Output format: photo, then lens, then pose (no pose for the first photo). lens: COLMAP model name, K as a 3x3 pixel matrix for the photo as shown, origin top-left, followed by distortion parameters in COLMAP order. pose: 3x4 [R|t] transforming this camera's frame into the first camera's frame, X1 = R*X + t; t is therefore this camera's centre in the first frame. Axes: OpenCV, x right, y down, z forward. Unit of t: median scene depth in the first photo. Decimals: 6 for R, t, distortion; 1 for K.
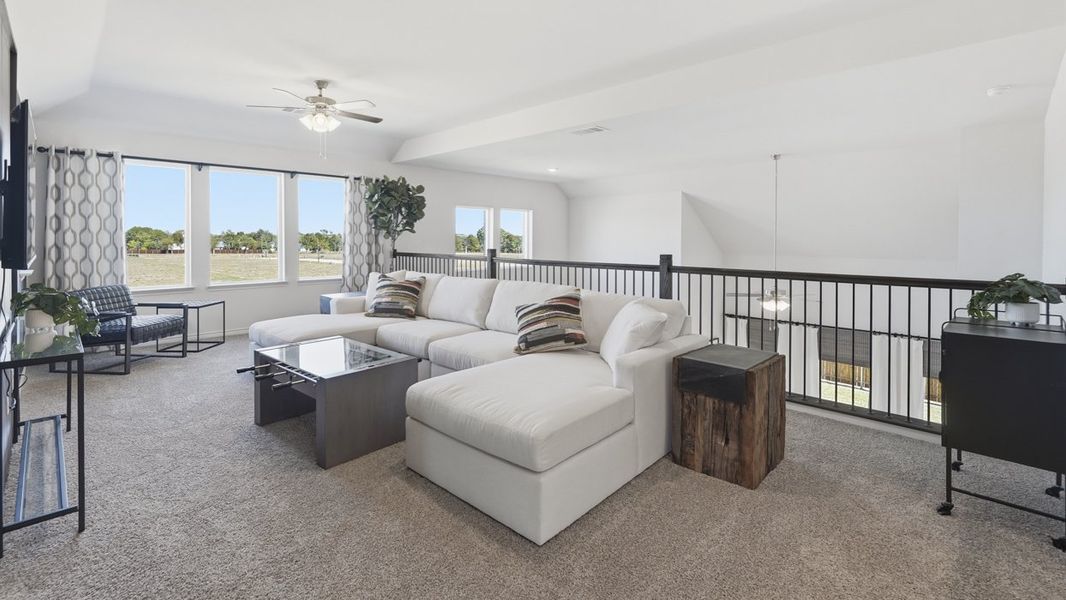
lens RADIAL K [[476.6, 0, 533.7], [0, 476.6, 249.8], [0, 0, 1]] dist [-0.014228, 0.009440]
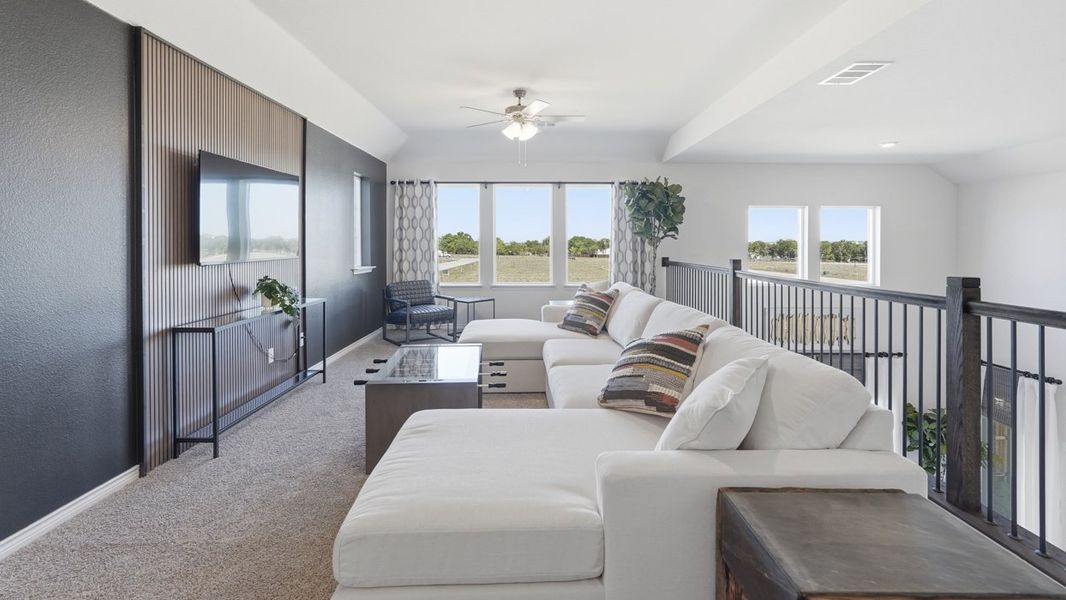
lens RADIAL K [[476.6, 0, 533.7], [0, 476.6, 249.8], [0, 0, 1]] dist [-0.014228, 0.009440]
pose [[0.704947, 0.008641, -0.709207, 0.261733], [-0.019863, 0.999774, -0.007562, -0.005666], [0.708982, 0.019418, 0.704959, 0.268873]]
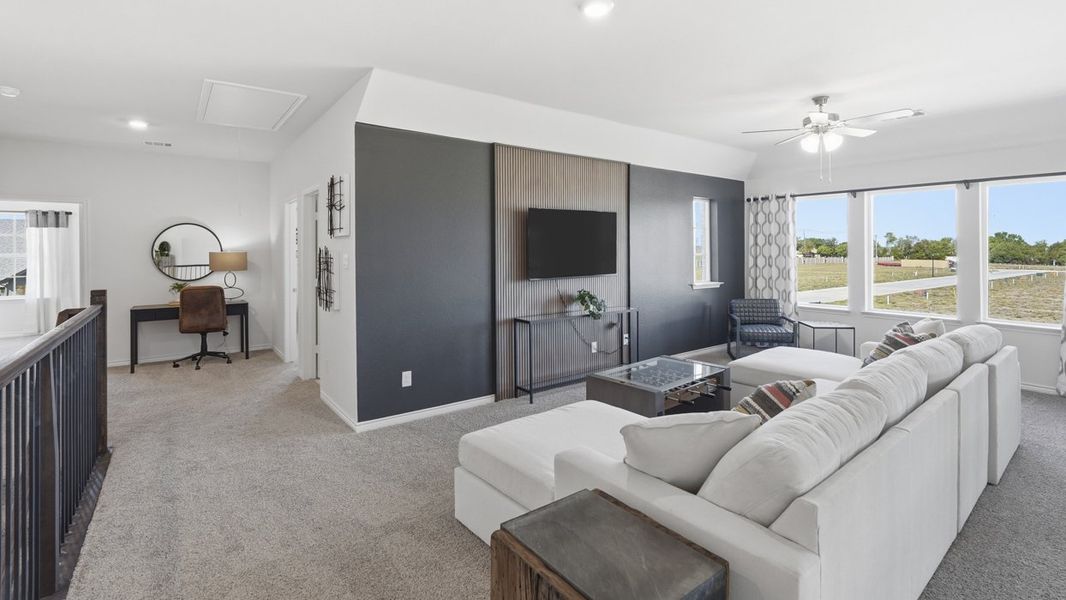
lens RADIAL K [[485.6, 0, 529.6], [0, 485.6, 250.0], [0, 0, 1]] dist [-0.003990, 0.001088]
pose [[-0.148261, 0.000509, -0.988948, 0.484845], [-0.024312, 0.999696, 0.004160, -0.044881], [0.988649, 0.024660, -0.148204, 0.516984]]
